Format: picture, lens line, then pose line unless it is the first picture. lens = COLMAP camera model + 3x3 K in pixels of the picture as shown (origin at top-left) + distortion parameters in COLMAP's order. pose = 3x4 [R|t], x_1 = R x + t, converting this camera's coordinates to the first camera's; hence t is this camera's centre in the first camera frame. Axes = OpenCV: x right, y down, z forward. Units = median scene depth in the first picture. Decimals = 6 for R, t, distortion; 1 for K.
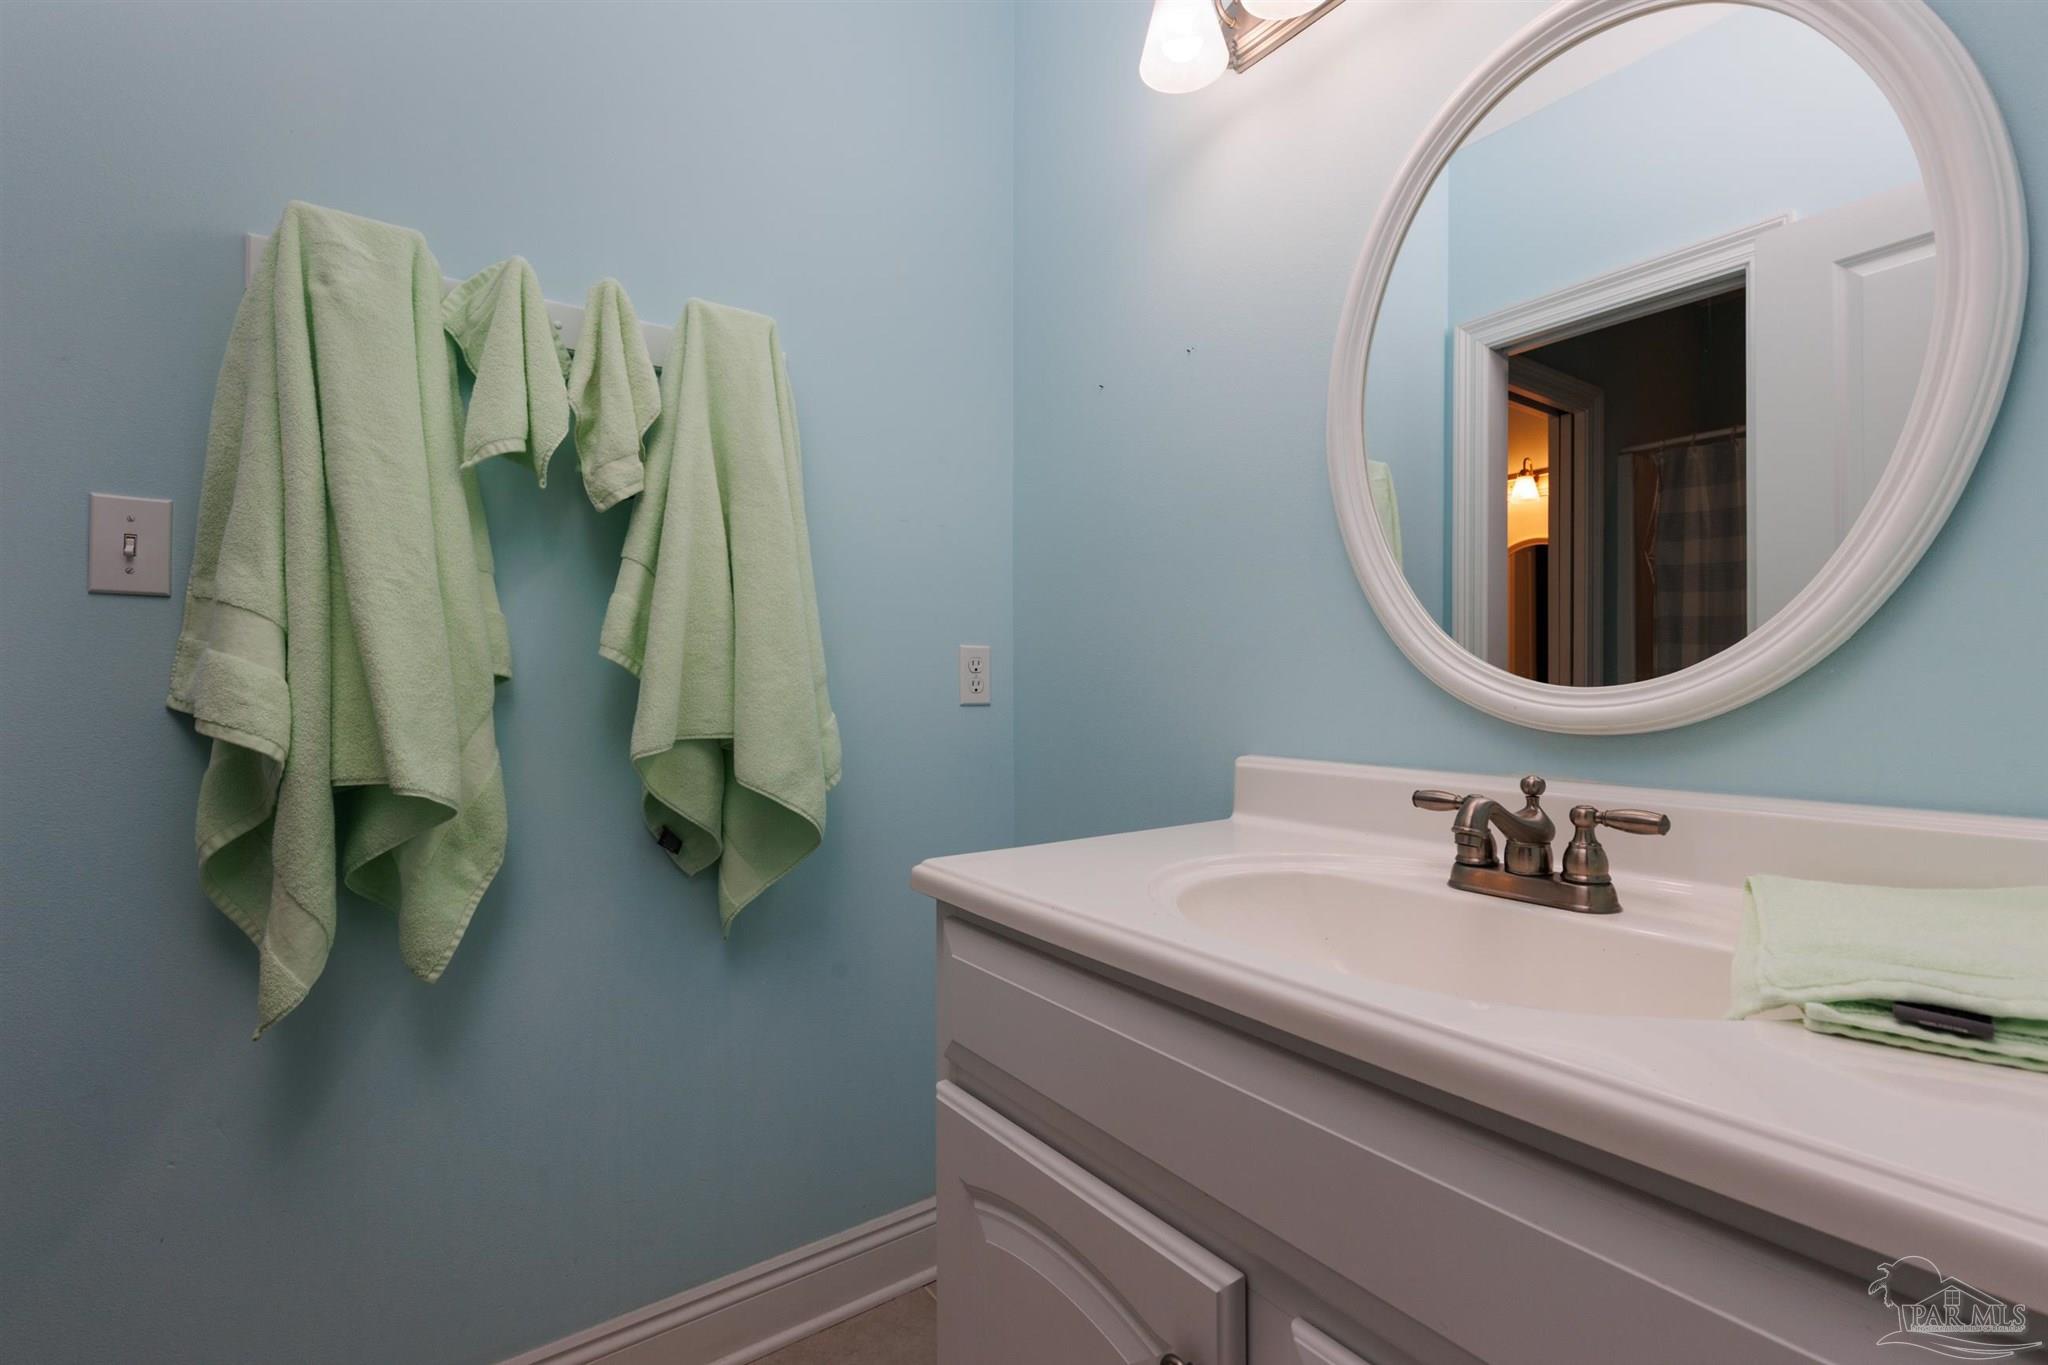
lens RADIAL K [[928.1, 0, 1017.7], [0, 928.1, 685.1], [0, 0, 1]] dist [0.002504, 0.000415]
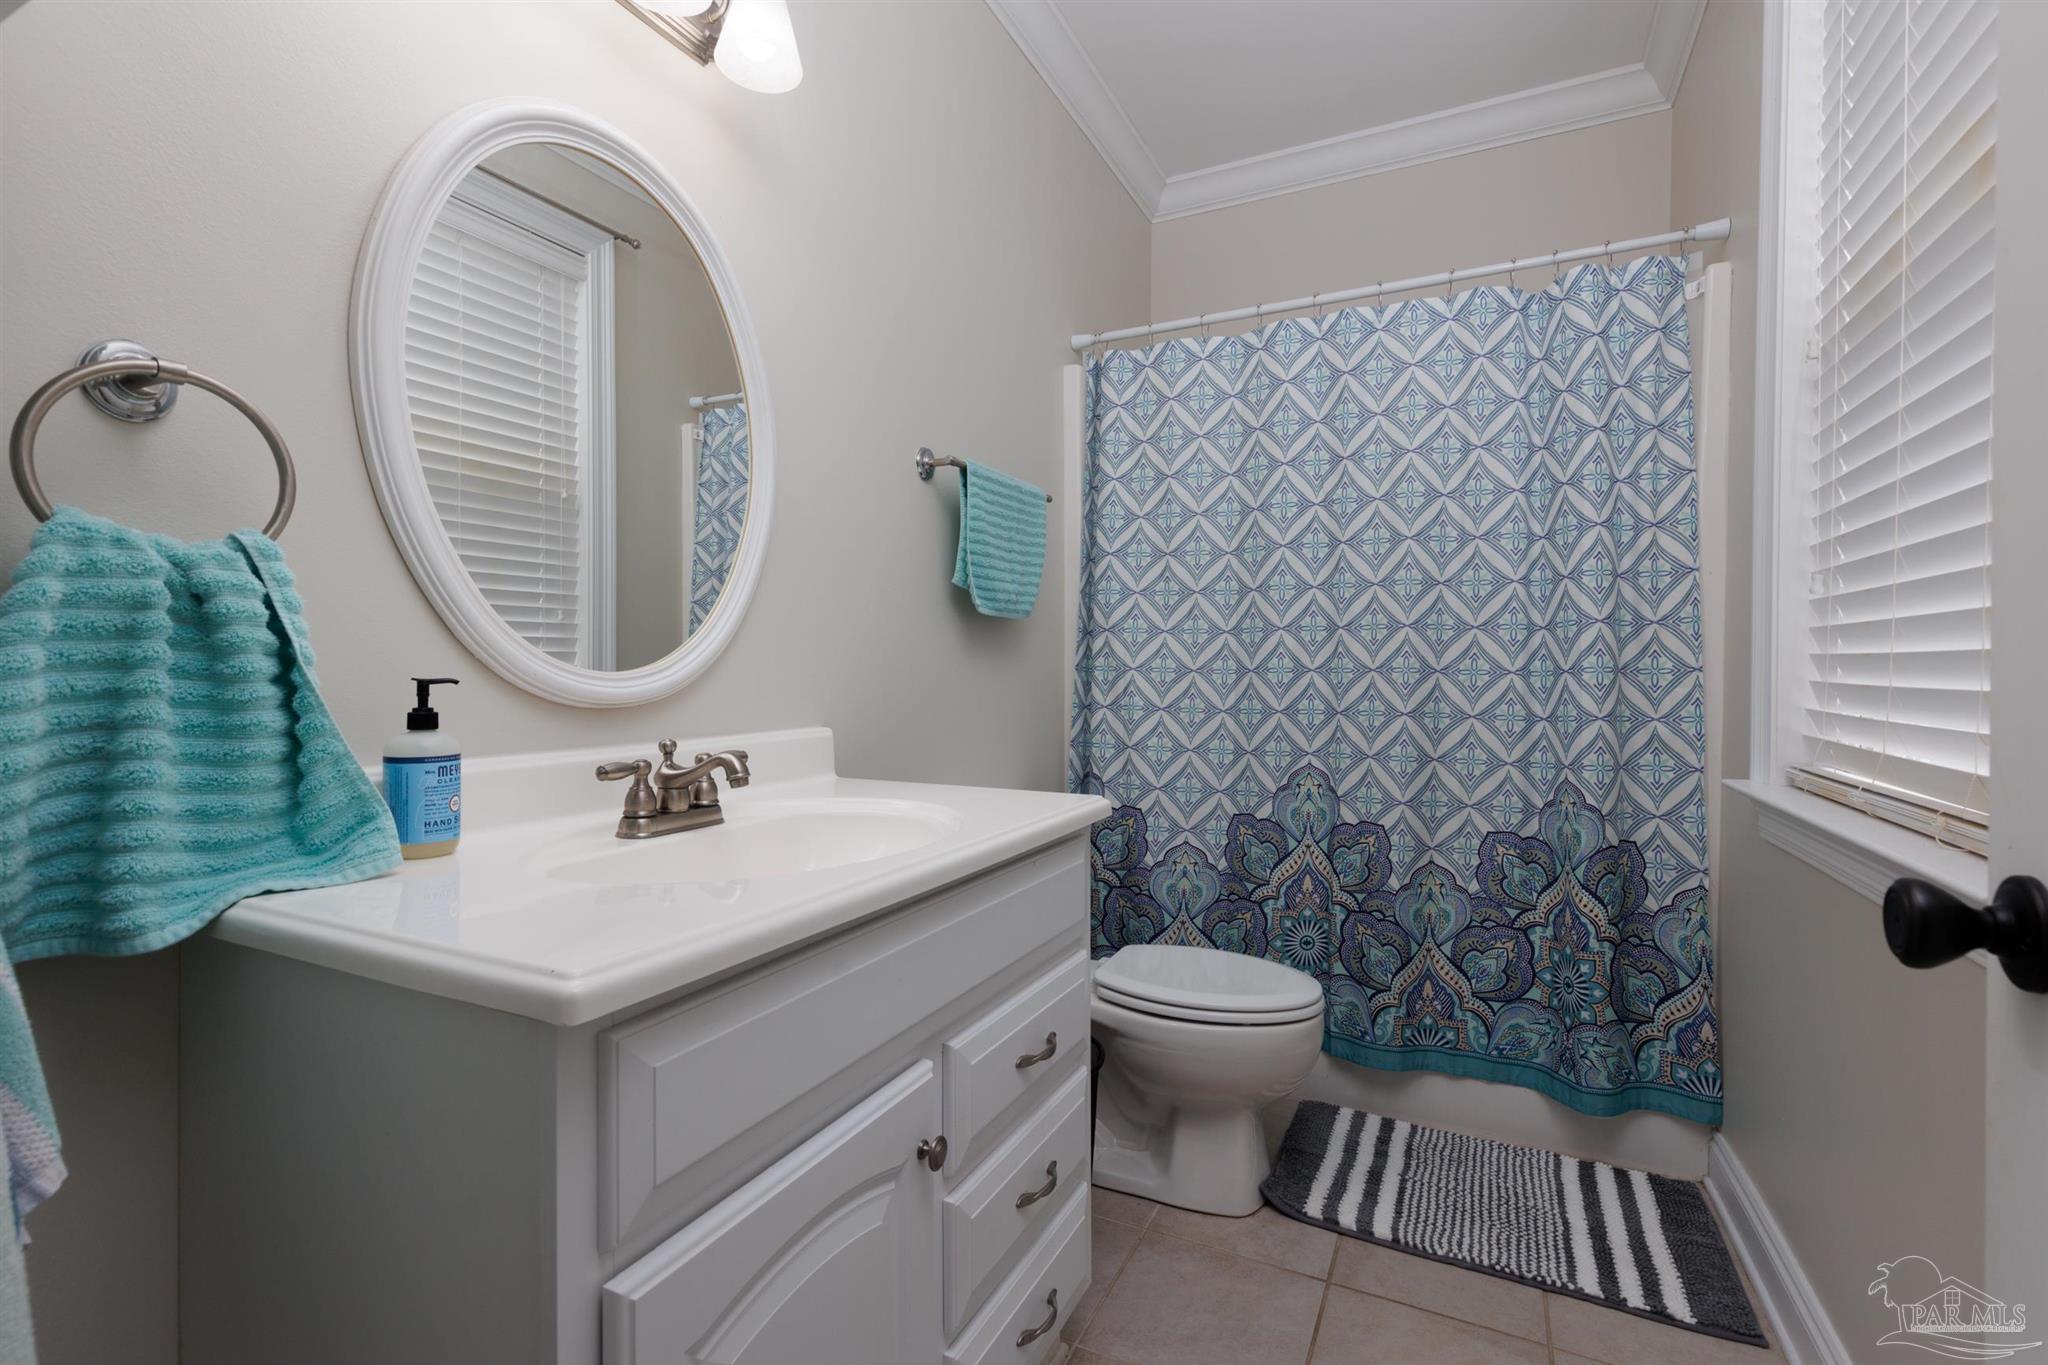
lens RADIAL K [[928.1, 0, 1022.1], [0, 928.1, 673.7], [0, 0, 1]] dist [0.002504, 0.000415]
pose [[-0.471506, -0.018972, 0.881659, -0.912321], [-0.016185, 0.999786, 0.012859, -0.024826], [-0.881714, -0.008207, -0.471713, 1.219059]]
